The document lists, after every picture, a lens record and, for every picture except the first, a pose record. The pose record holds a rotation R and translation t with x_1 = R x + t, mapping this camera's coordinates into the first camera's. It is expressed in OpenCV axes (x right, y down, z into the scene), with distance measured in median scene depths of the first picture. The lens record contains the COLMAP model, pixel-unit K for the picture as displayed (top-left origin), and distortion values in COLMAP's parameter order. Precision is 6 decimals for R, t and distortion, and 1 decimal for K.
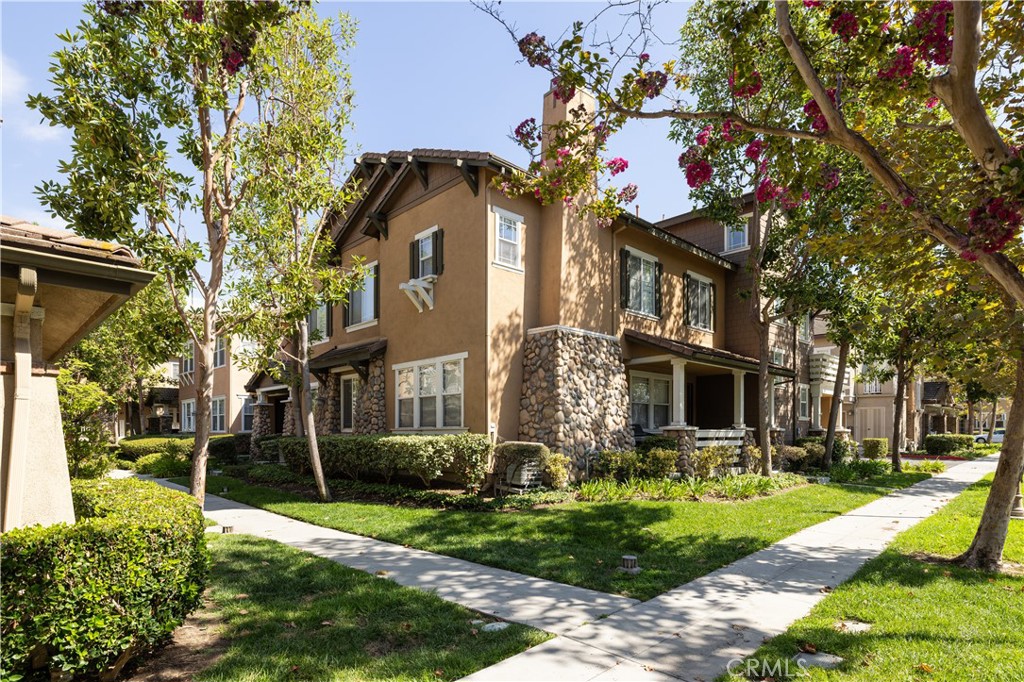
lens RADIAL K [[521.4, 0, 511.7], [0, 521.4, 336.8], [0, 0, 1]] dist [-0.002502, -0.000315]
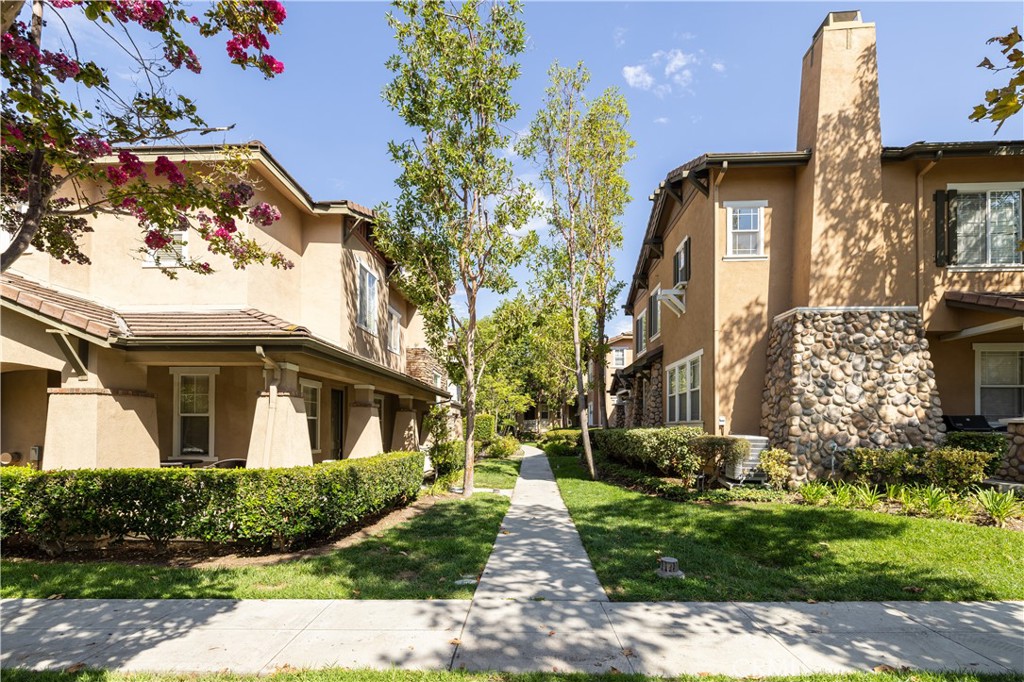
lens RADIAL K [[433.0, 0, 512.0], [0, 433.0, 341.0], [0, 0, 1]] dist [0.002369, 0.000451]
pose [[0.709301, -0.133236, -0.692199, 0.249995], [0.124416, 0.990221, -0.063110, 0.021211], [0.693839, -0.041357, 0.718942, 0.109005]]
